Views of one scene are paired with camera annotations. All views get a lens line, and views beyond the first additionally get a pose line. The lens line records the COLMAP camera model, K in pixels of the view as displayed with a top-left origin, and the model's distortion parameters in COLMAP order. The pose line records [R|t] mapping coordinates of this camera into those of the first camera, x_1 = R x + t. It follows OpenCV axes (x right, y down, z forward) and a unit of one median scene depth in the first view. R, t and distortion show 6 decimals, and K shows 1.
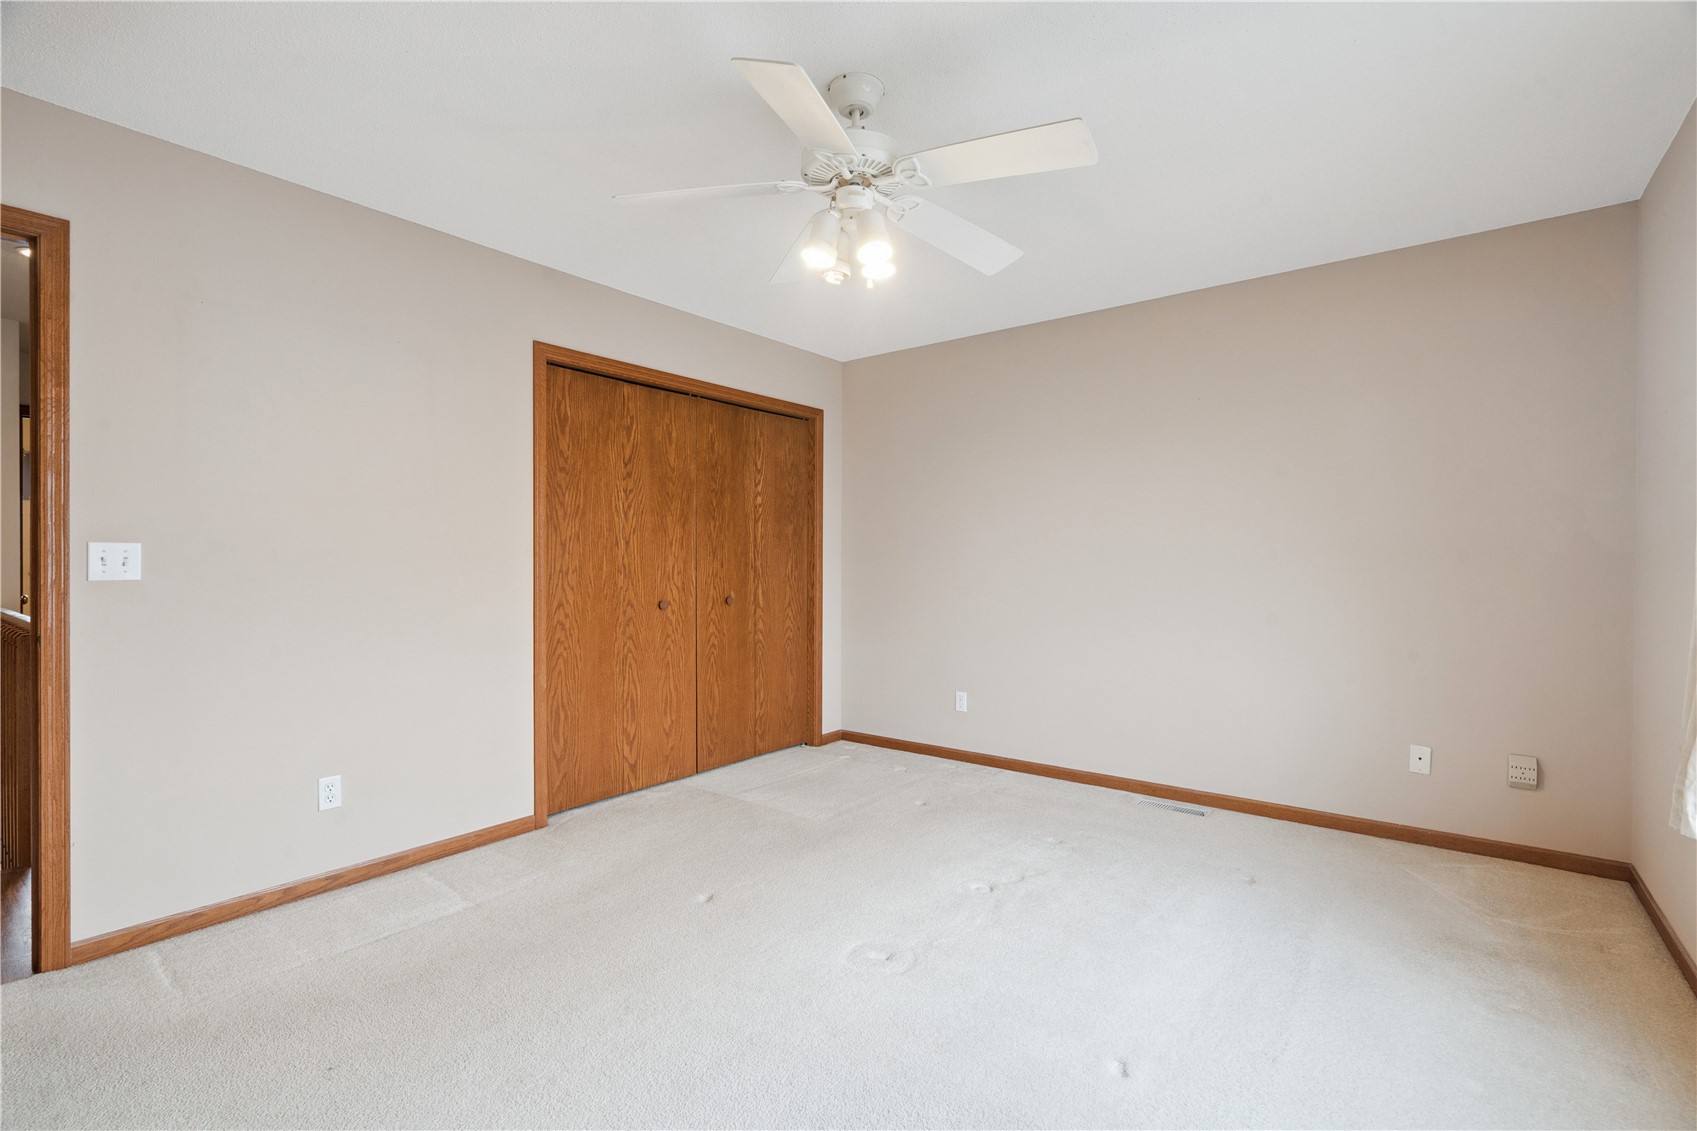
lens RADIAL K [[766.4, 0, 846.8], [0, 766.4, 559.6], [0, 0, 1]] dist [0.000106, 0.000155]
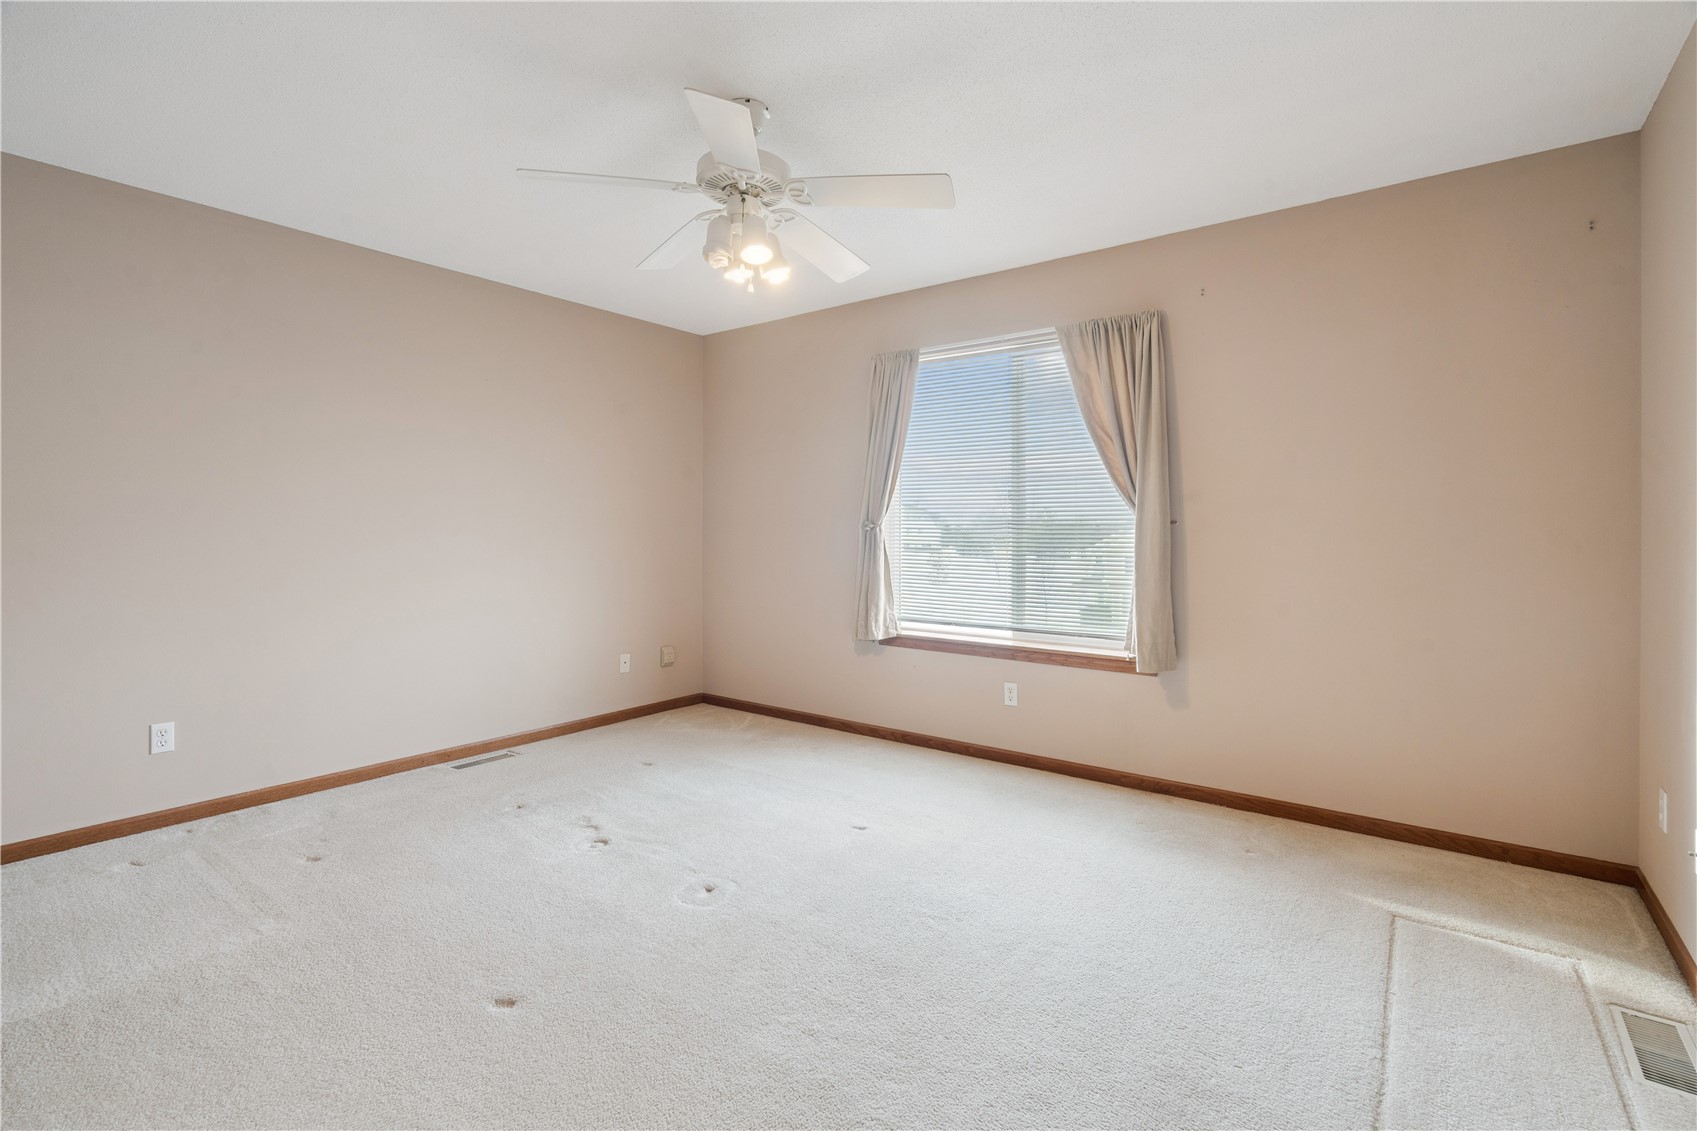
lens RADIAL K [[766.4, 0, 846.8], [0, 766.4, 559.6], [0, 0, 1]] dist [0.000106, 0.000155]
pose [[0.010646, -0.040216, 0.999134, -0.724887], [-0.002939, 0.999185, 0.040250, -0.001399], [-0.999939, -0.003365, 0.010519, 0.557663]]
